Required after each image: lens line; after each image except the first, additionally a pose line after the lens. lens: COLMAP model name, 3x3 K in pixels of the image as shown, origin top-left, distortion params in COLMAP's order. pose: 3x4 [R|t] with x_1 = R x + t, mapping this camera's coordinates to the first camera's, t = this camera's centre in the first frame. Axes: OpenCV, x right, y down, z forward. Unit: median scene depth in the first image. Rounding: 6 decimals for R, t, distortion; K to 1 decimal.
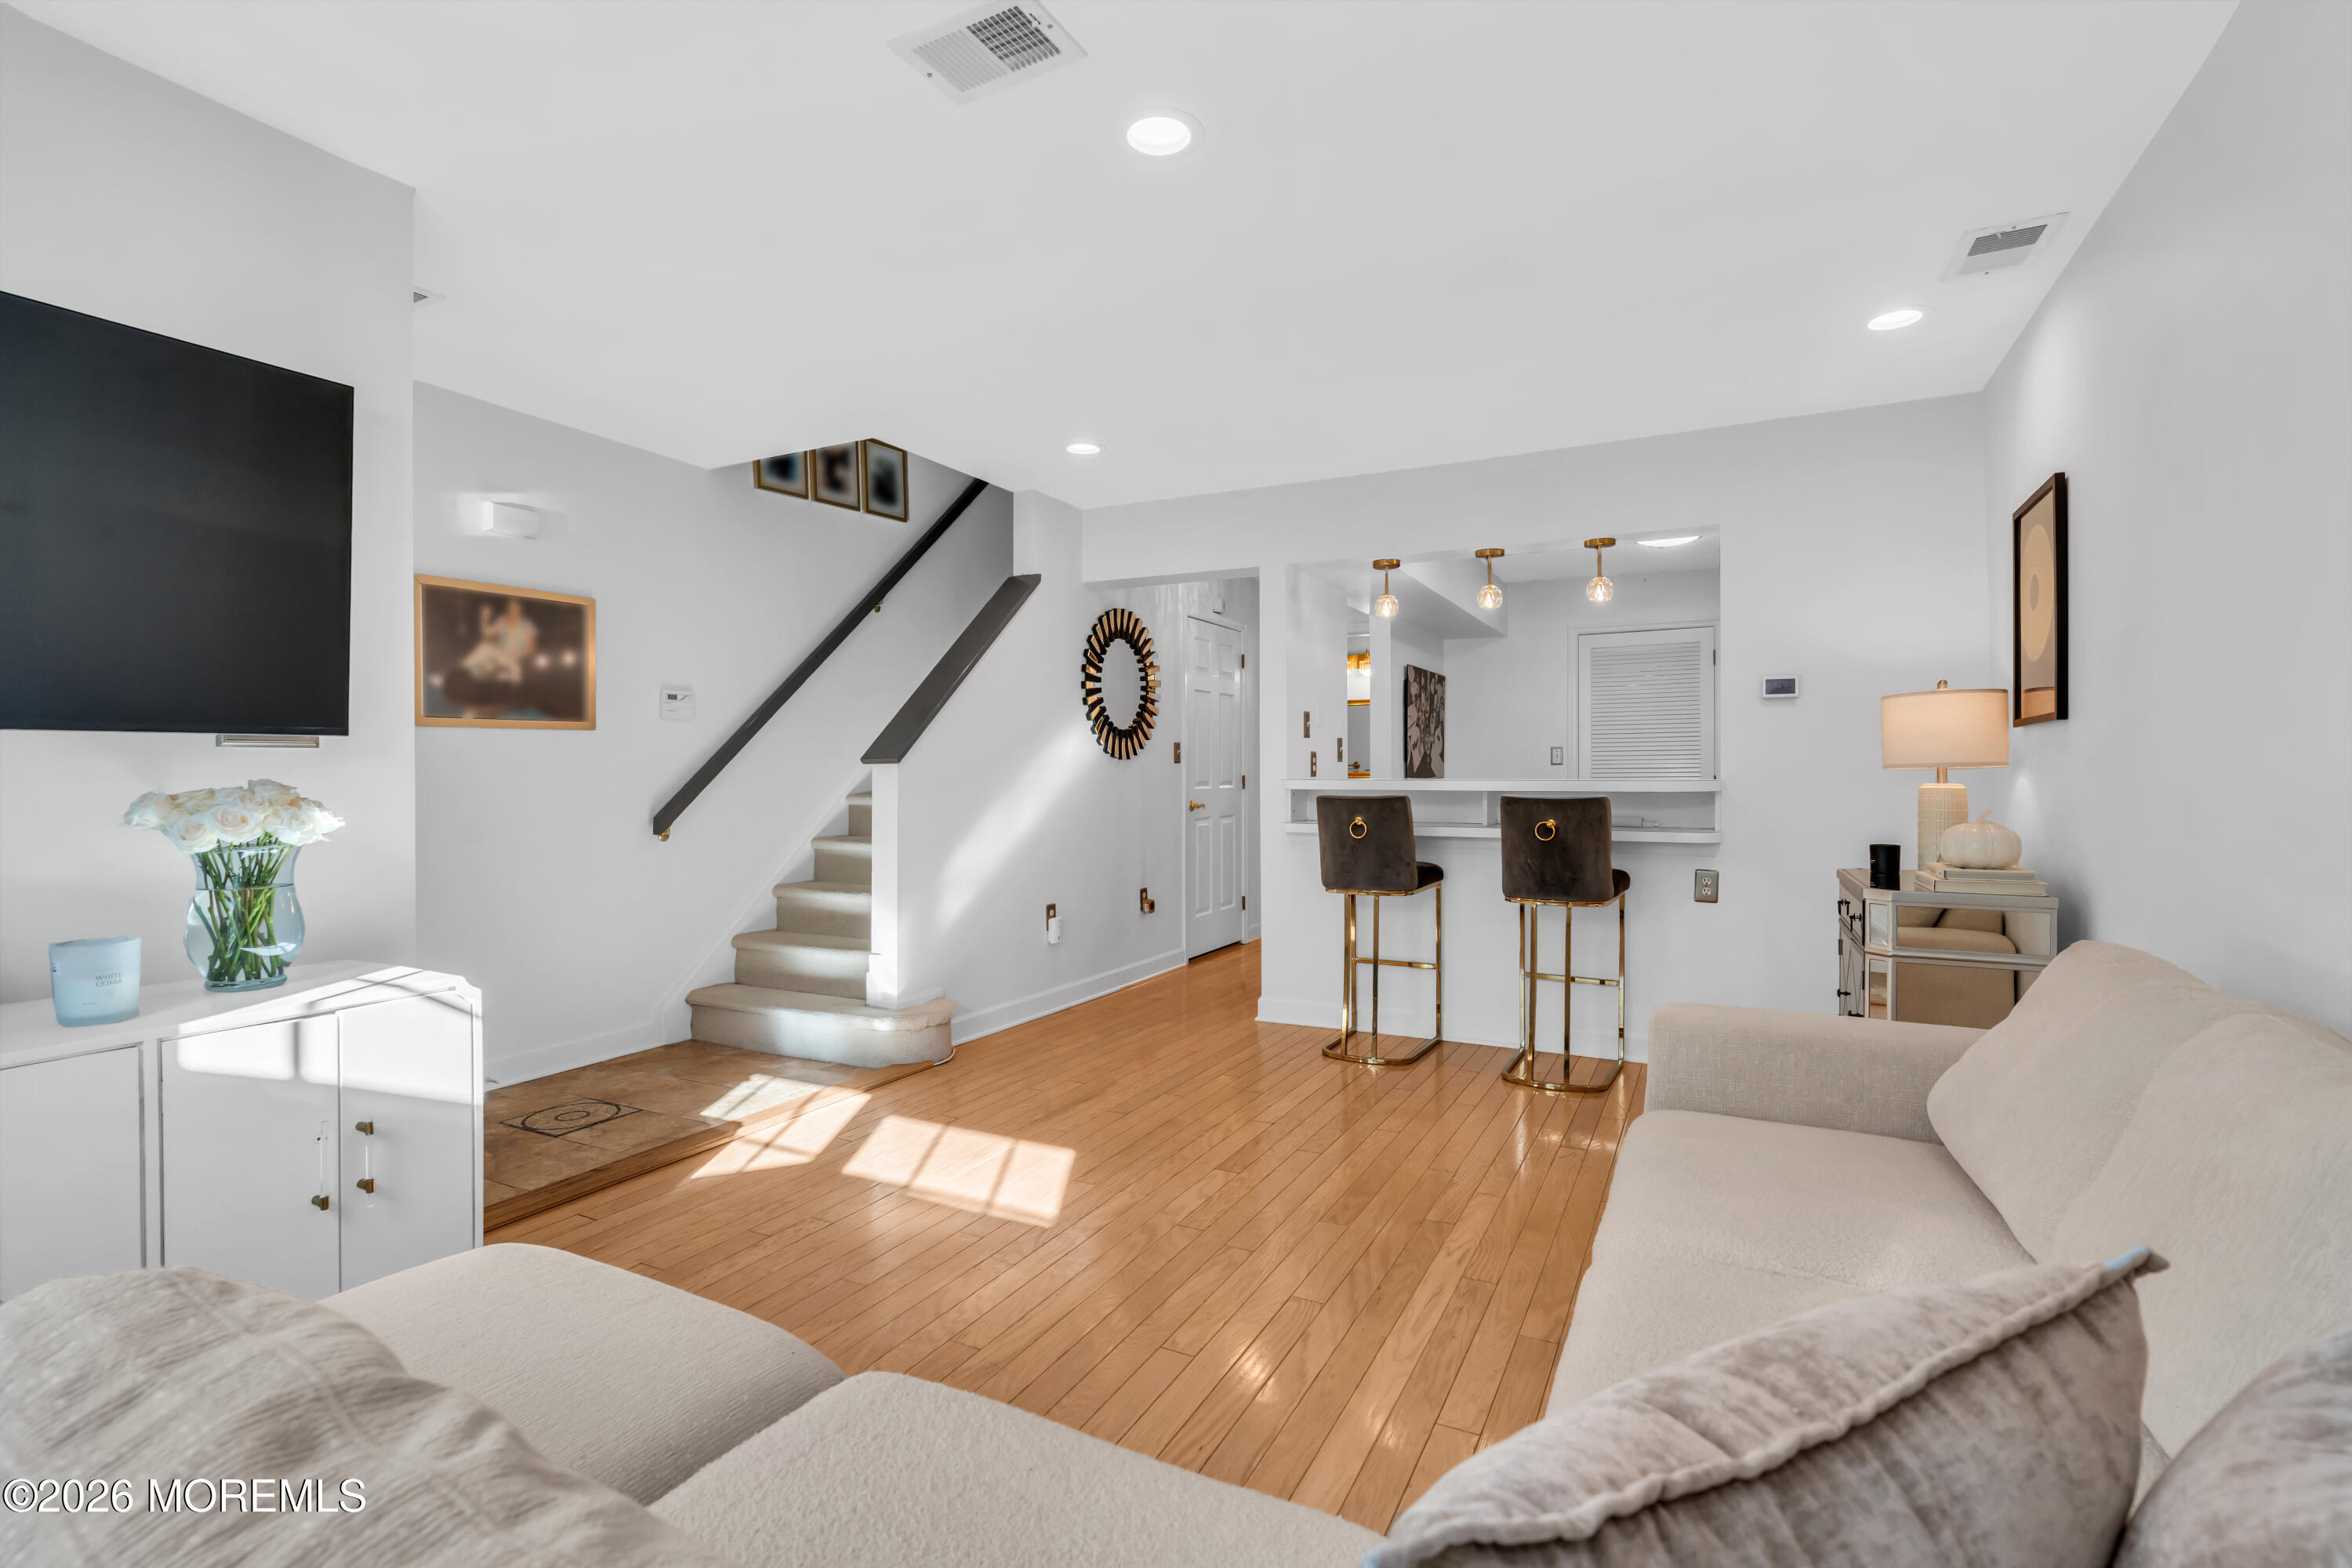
lens RADIAL K [[1058.5, 0, 1171.4], [0, 1058.5, 771.4], [0, 0, 1]] dist [-0.017948, 0.015857]
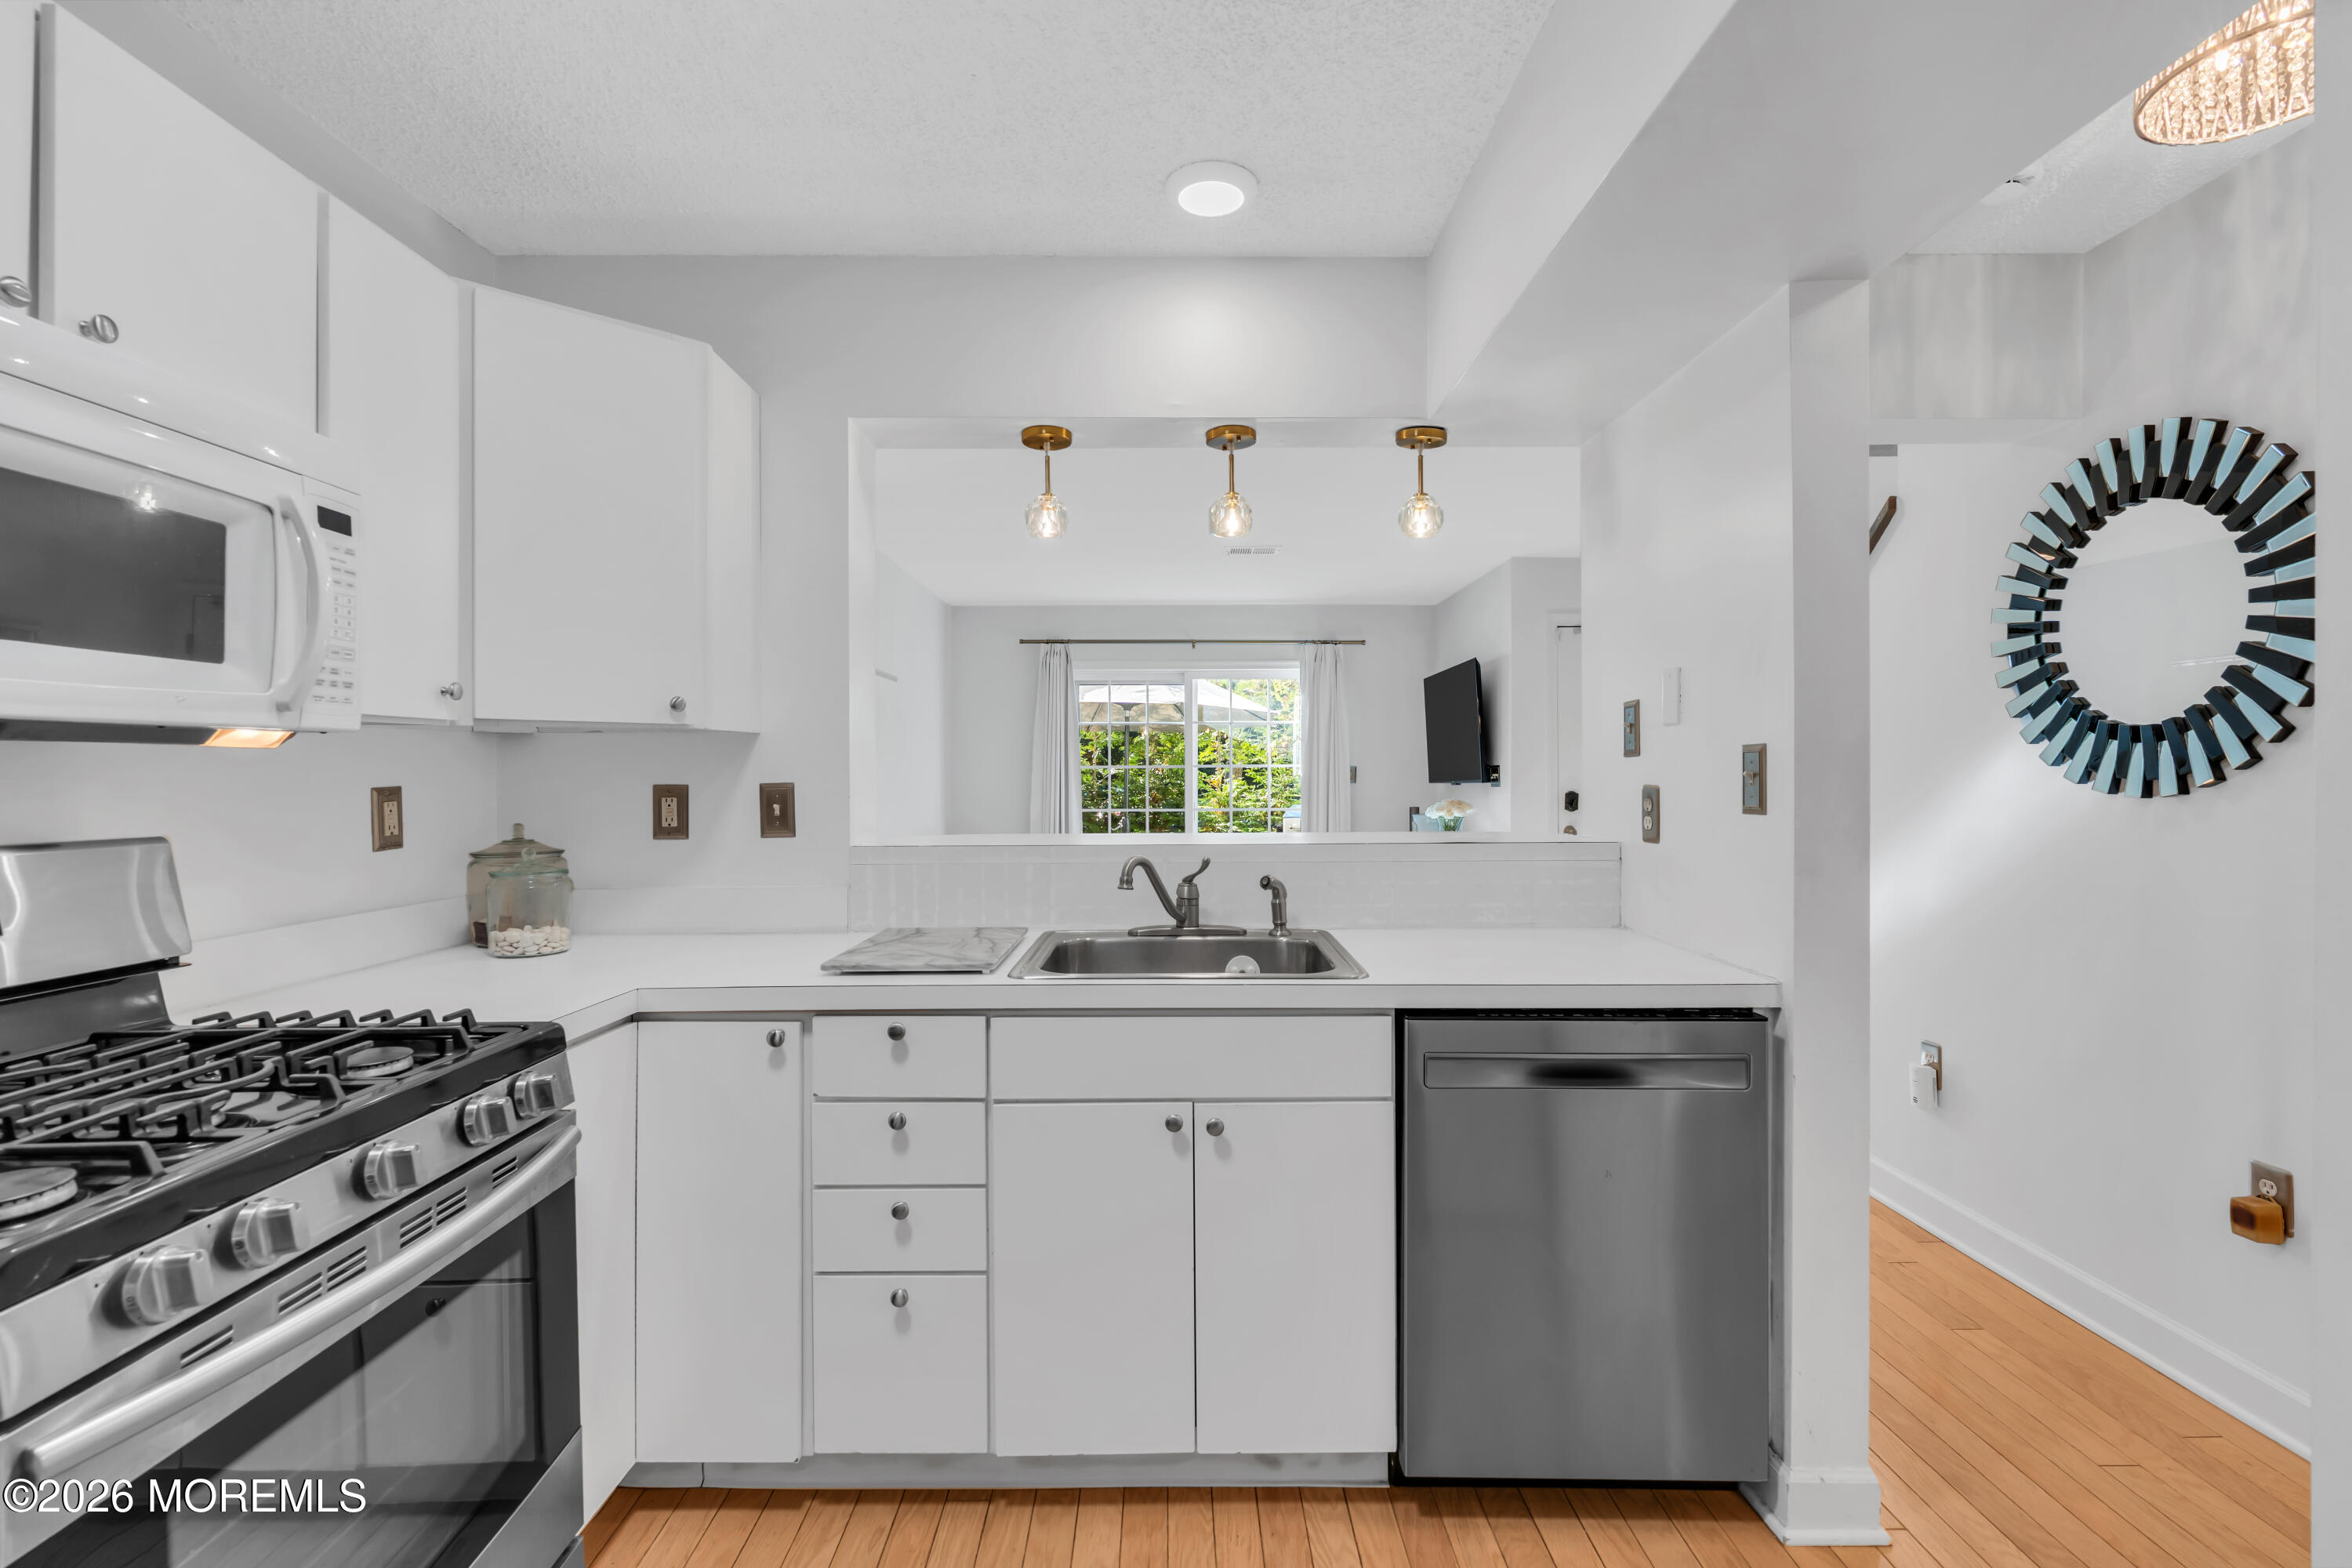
lens RADIAL K [[1108.5, 0, 1153.2], [0, 1108.5, 771.5], [0, 0, 1]] dist [0.000436, 0.000659]
pose [[-0.893034, 0.002114, -0.449985, 0.728515], [0.003873, 0.999988, -0.002989, -0.033521], [0.449973, -0.004412, -0.893031, 1.820998]]
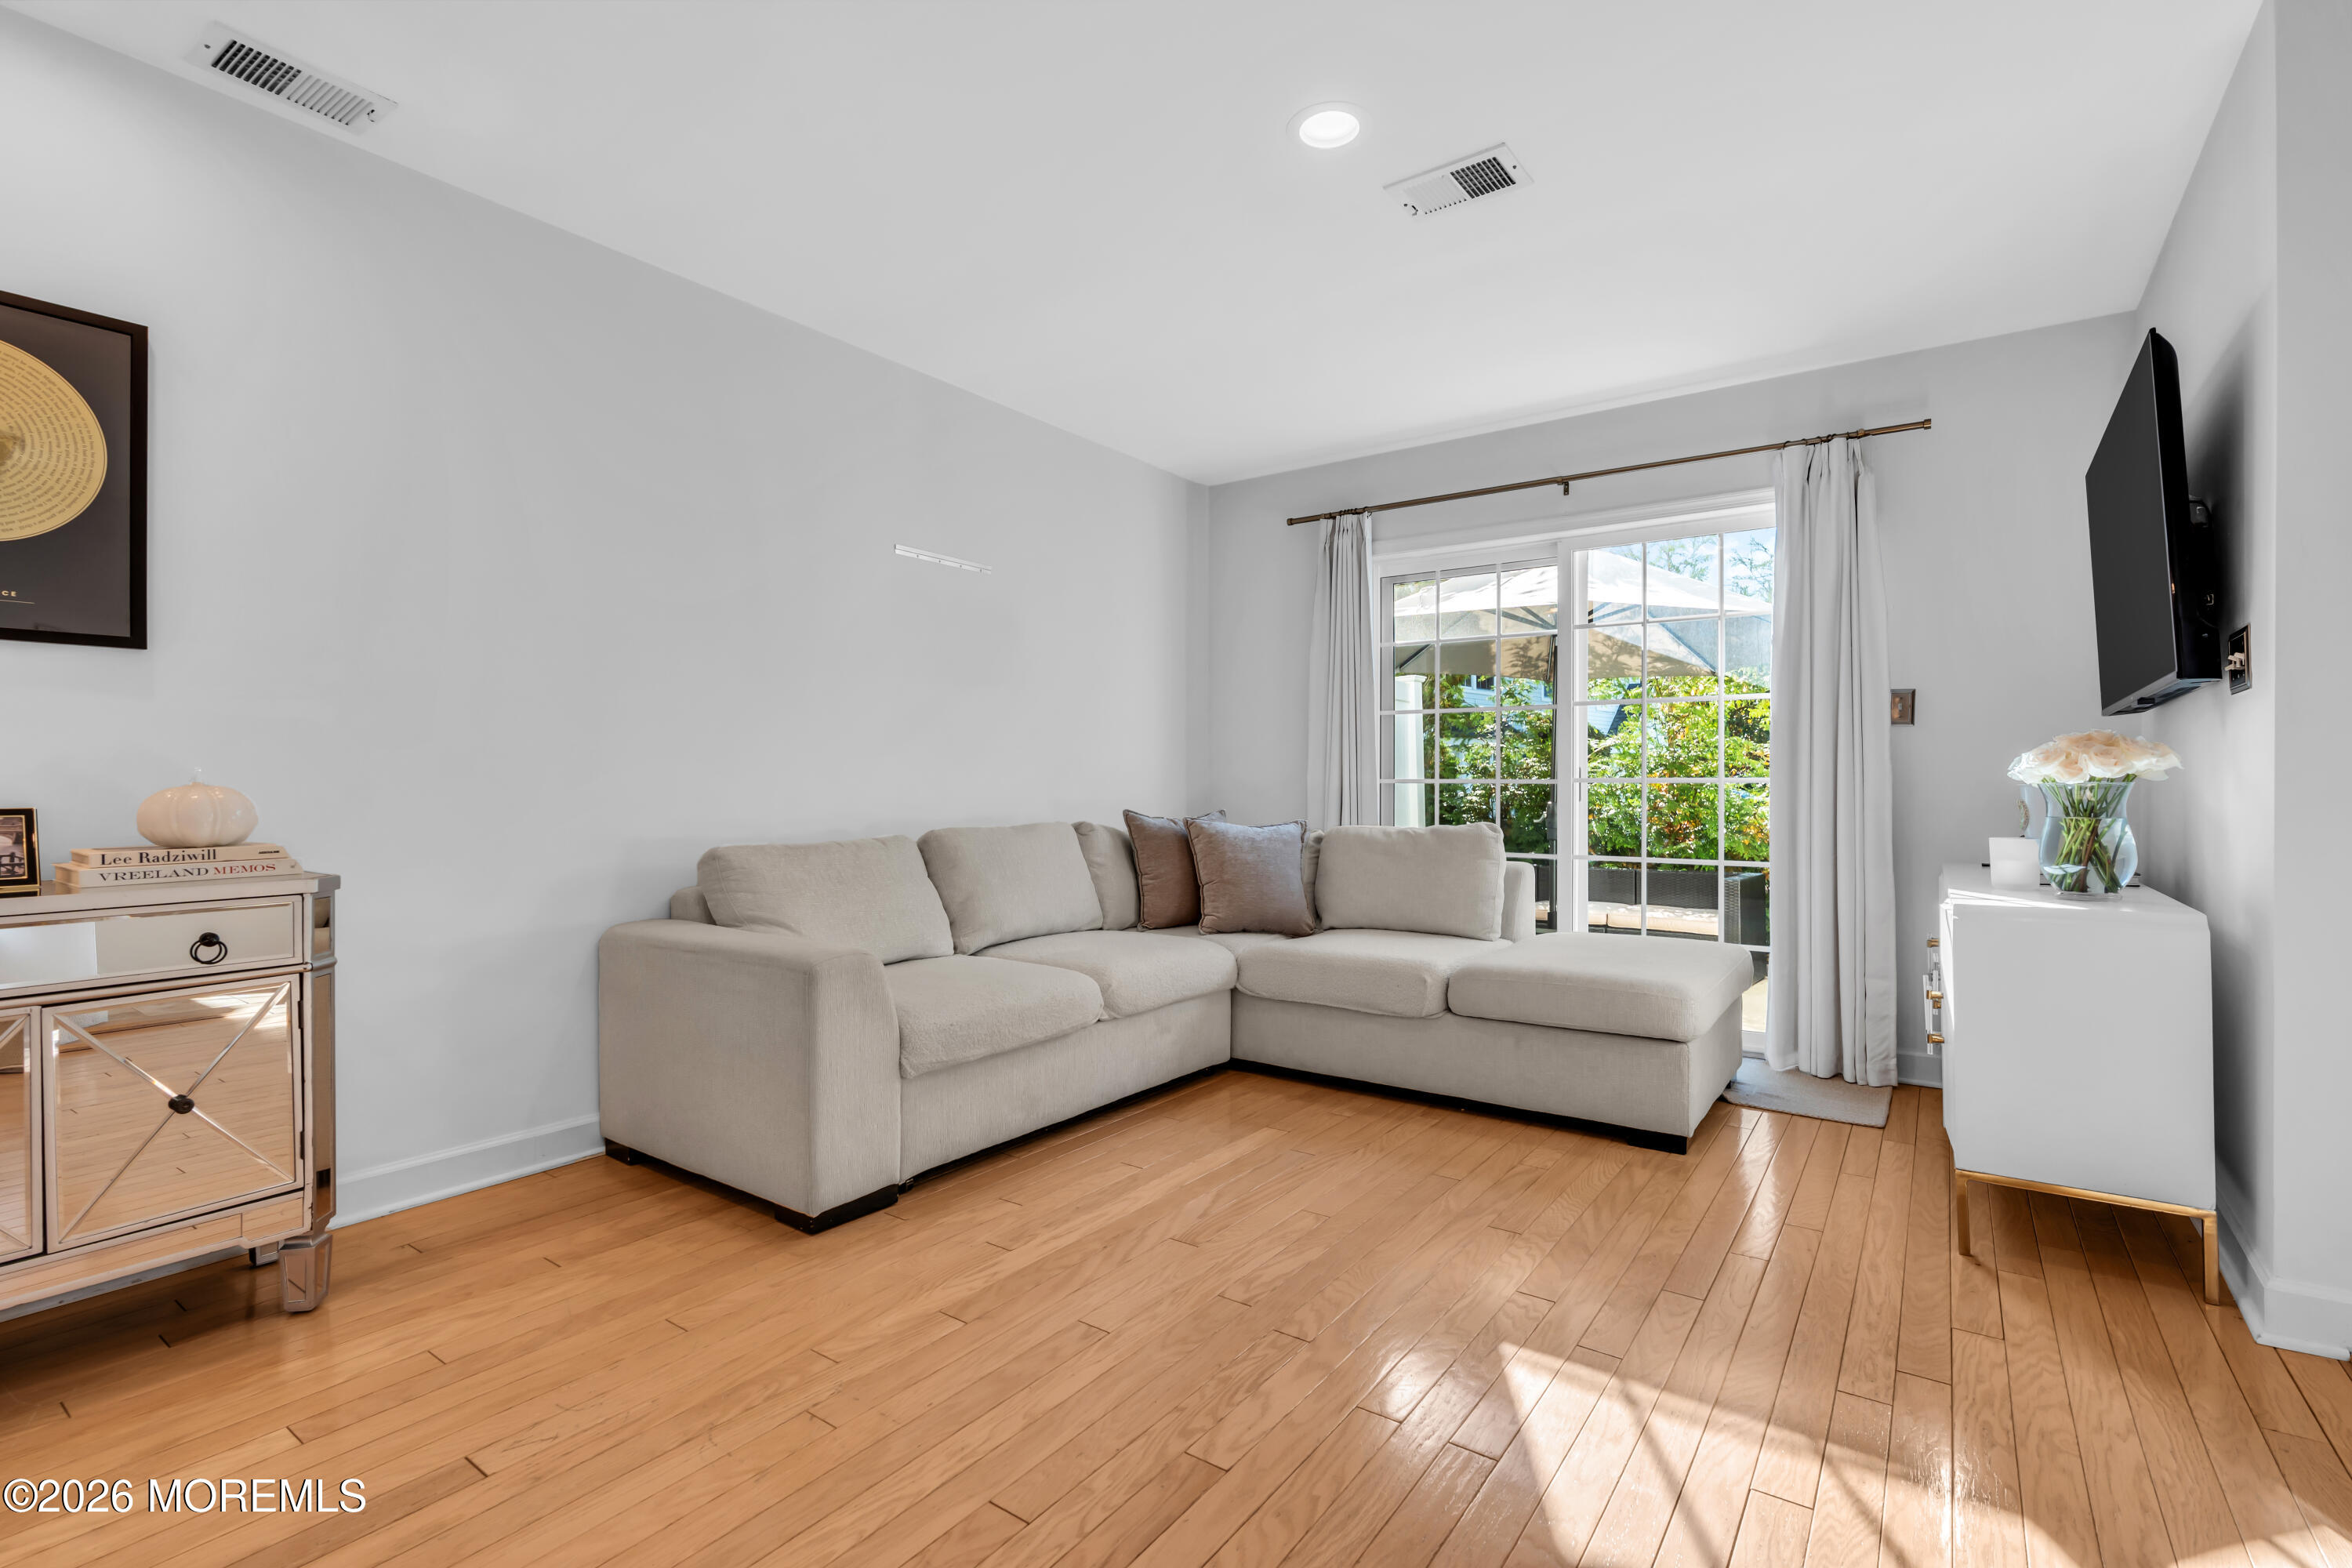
lens RADIAL K [[1108.5, 0, 1153.2], [0, 1108.5, 771.5], [0, 0, 1]] dist [0.000436, 0.000659]
pose [[-0.988654, 0.001120, 0.150209, -0.001876], [-0.001072, 0.999894, -0.014512, 0.036753], [-0.150209, -0.014508, -0.988548, 1.229050]]
